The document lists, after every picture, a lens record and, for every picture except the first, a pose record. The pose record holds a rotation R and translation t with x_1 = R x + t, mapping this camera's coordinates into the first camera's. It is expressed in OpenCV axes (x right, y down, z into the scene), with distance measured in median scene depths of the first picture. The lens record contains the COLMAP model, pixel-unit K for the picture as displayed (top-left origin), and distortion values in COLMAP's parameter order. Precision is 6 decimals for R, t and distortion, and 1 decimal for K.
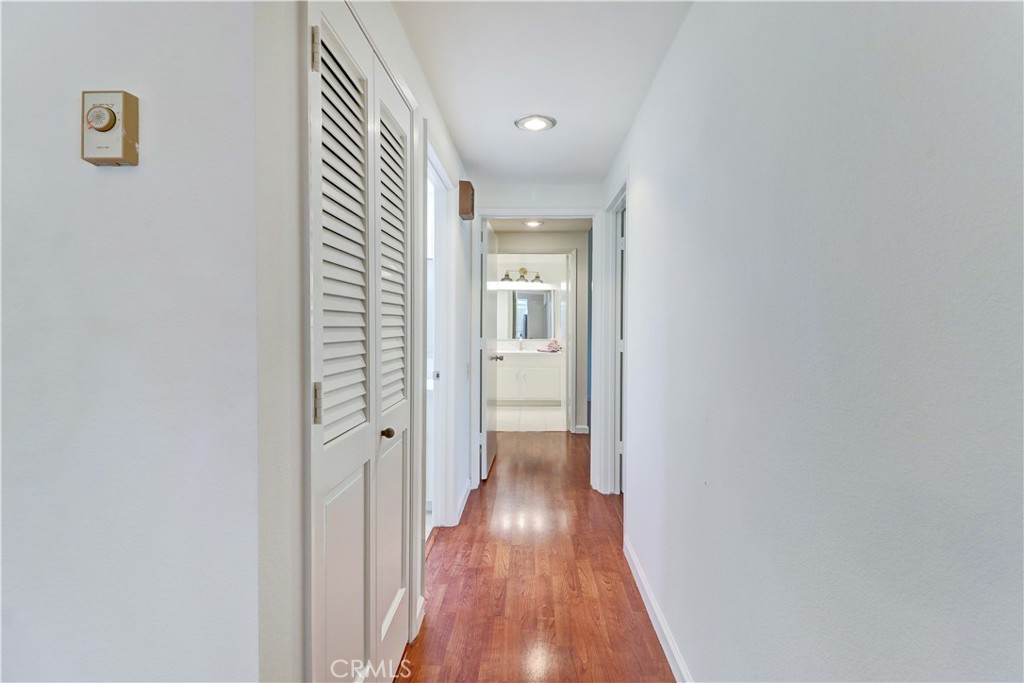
lens RADIAL K [[474.4, 0, 514.3], [0, 474.4, 343.4], [0, 0, 1]] dist [0.016521, -0.009099]
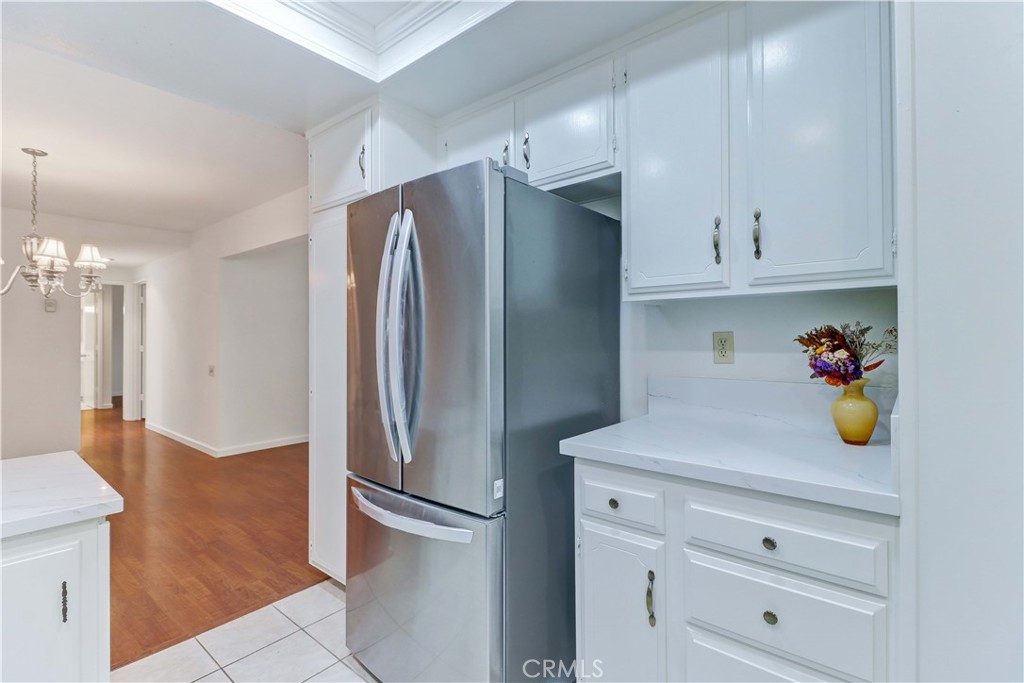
lens RADIAL K [[474.4, 0, 509.1], [0, 474.4, 338.8], [0, 0, 1]] dist [0.016521, -0.009099]
pose [[0.637832, -0.003495, 0.770168, -0.365762], [0.003843, 0.999992, 0.001355, -0.042746], [-0.770166, 0.002095, 0.637840, -1.601014]]
